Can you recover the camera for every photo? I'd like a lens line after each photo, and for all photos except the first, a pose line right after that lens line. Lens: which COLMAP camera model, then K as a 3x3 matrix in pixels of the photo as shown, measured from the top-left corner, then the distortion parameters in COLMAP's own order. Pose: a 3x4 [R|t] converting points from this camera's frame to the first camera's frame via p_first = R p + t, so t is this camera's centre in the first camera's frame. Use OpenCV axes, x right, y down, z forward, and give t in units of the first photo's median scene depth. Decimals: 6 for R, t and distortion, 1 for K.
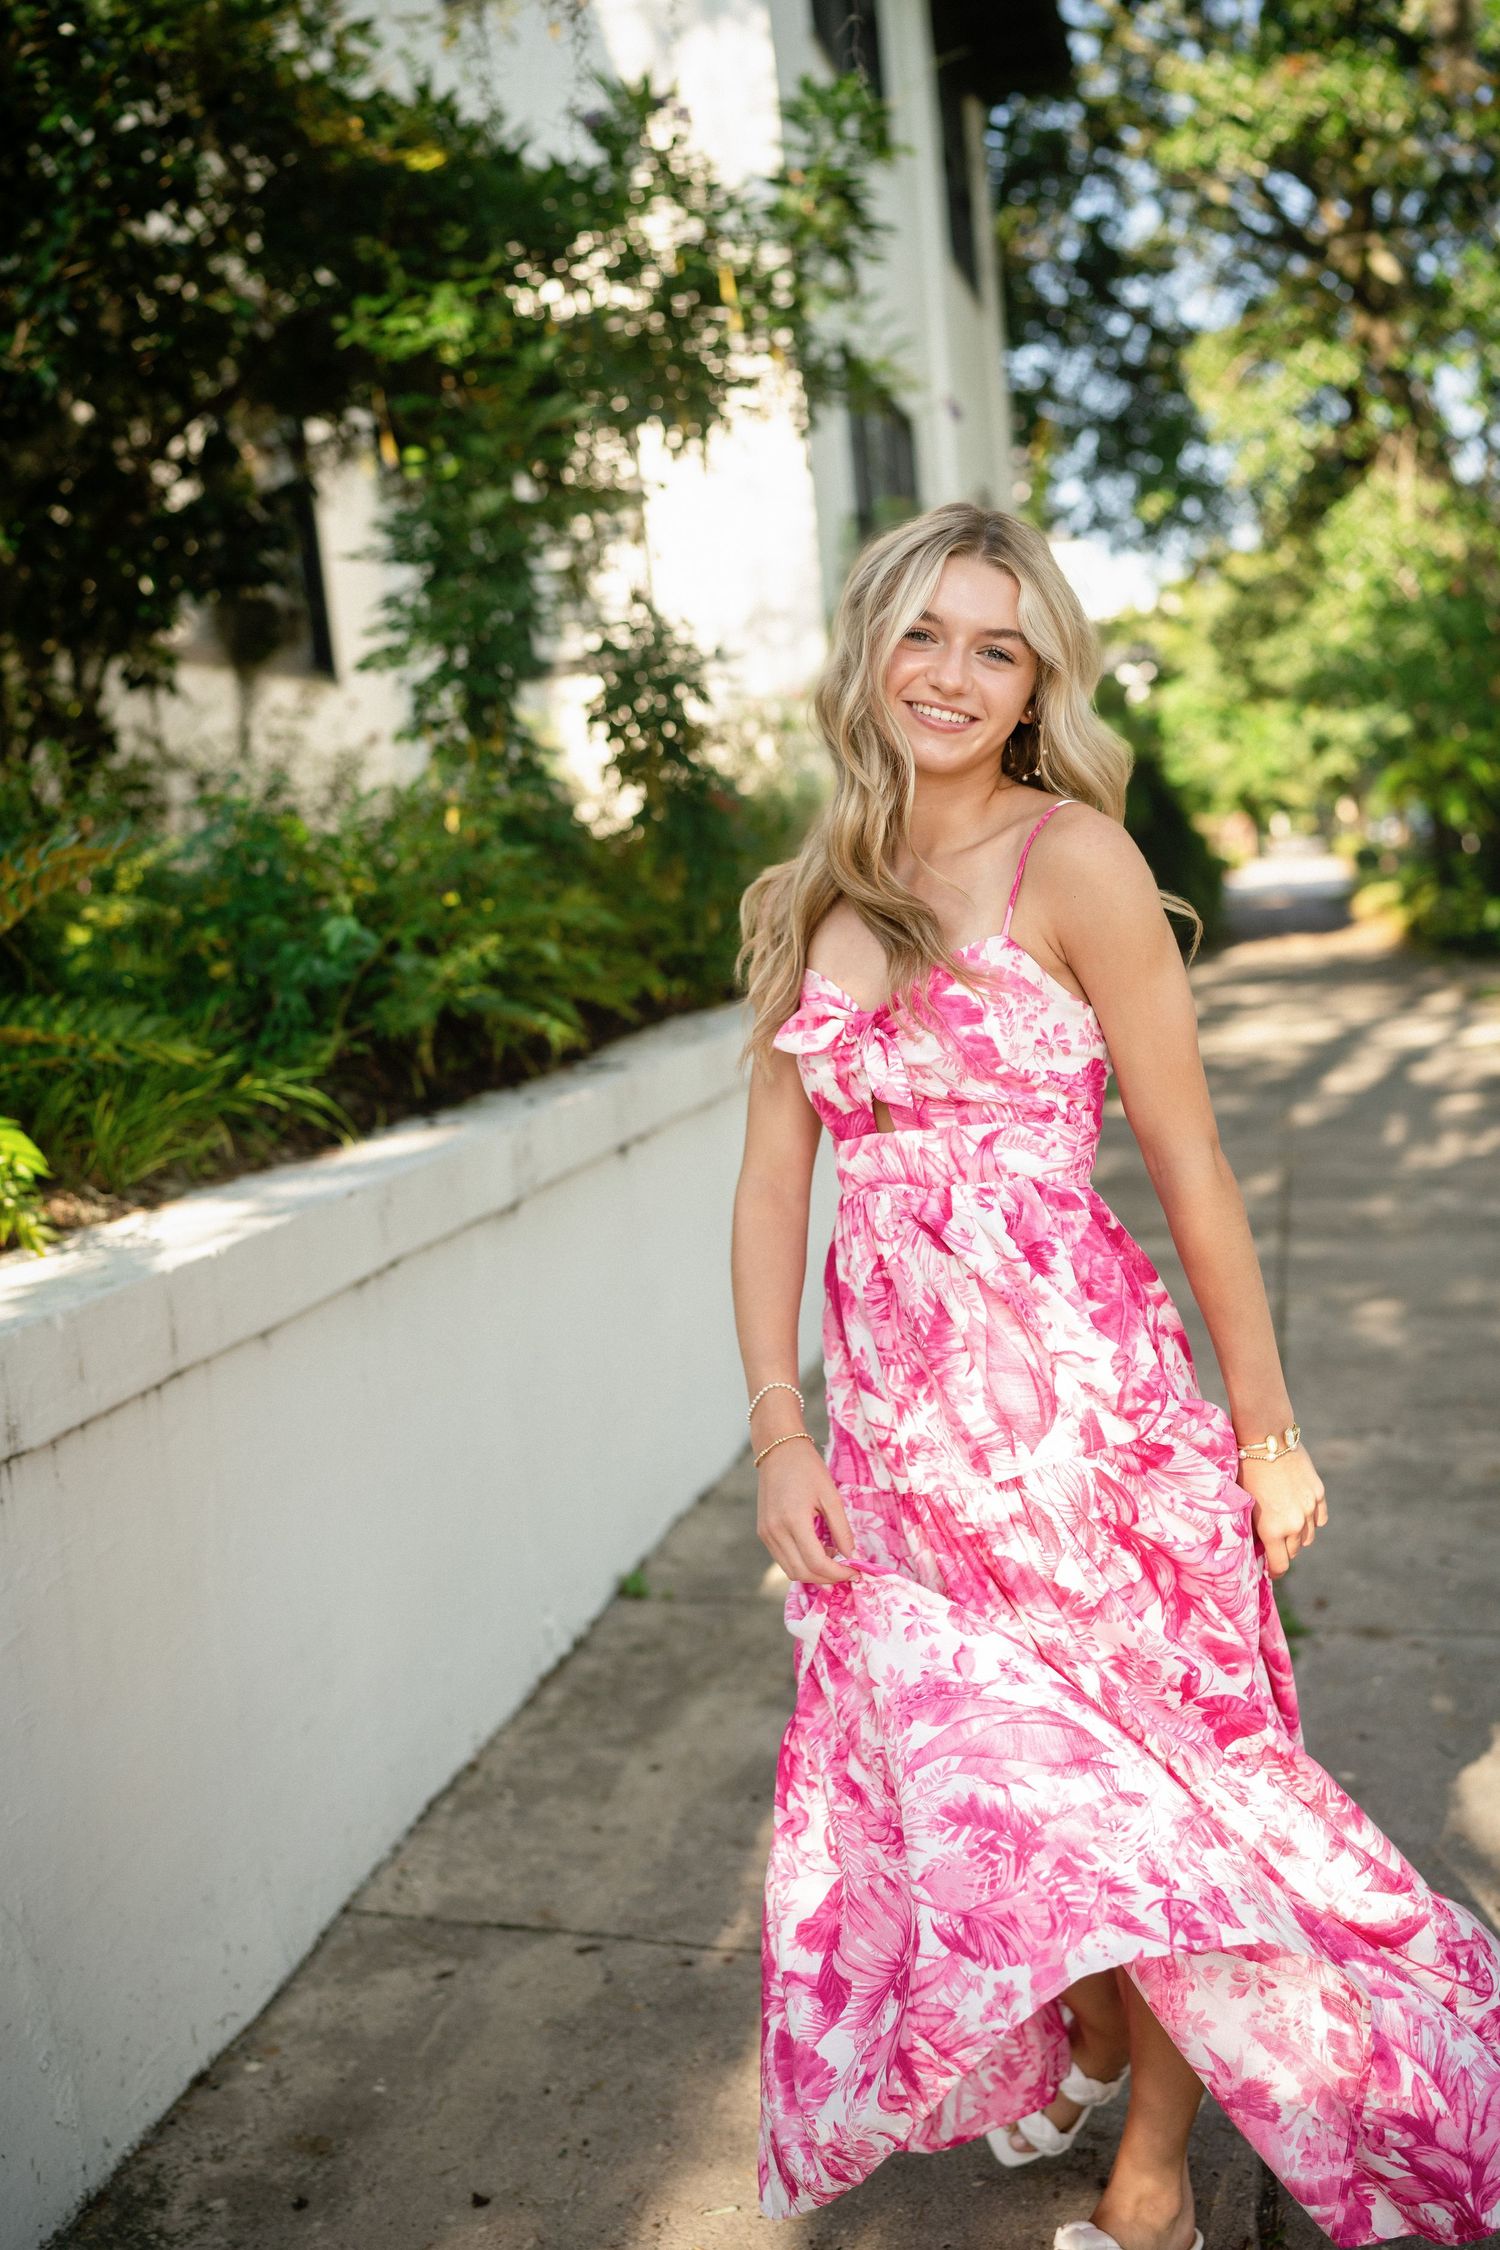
lens RADIAL K [[2157.7, 0, 751.4], [0, 2157.7, 1054.8], [0, 0, 1]] dist [0.006930, 0.026875]
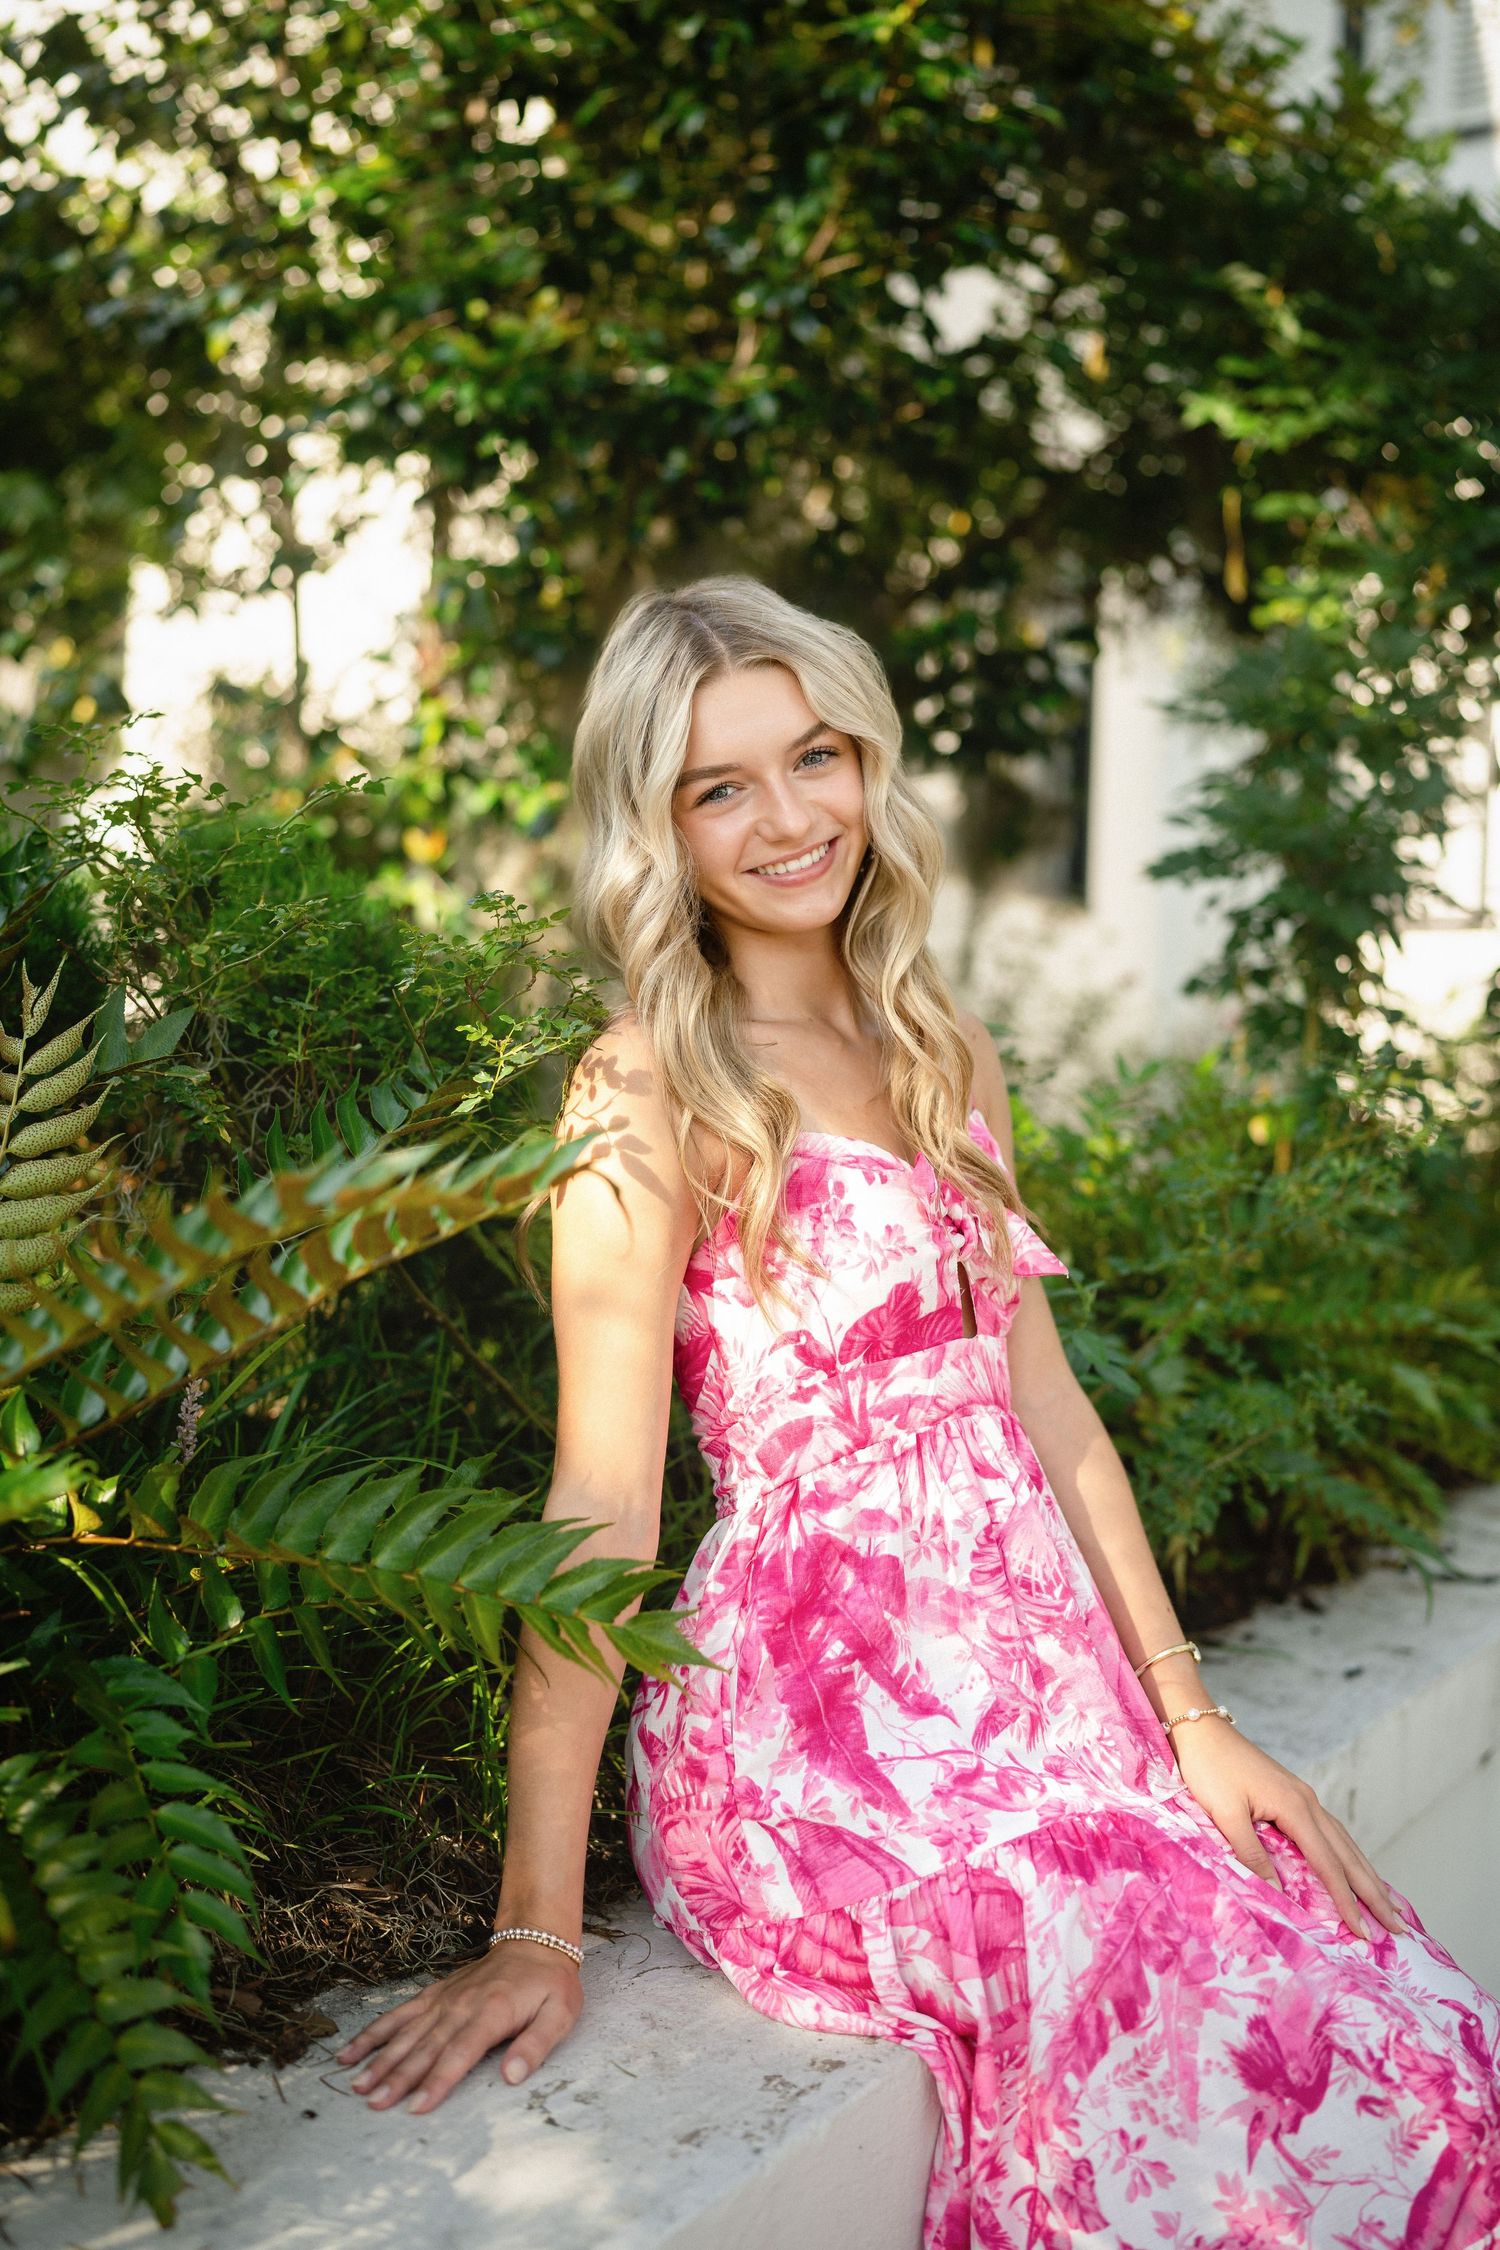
lens RADIAL K [[2157.7, 0, 751.4], [0, 2157.7, 1054.8], [0, 0, 1]] dist [0.006930, 0.026875]
pose [[0.938499, 0.134008, -0.318217, -0.070401], [-0.168331, 0.982247, -0.082803, -0.046036], [0.301471, 0.131277, 0.944395, 0.313847]]
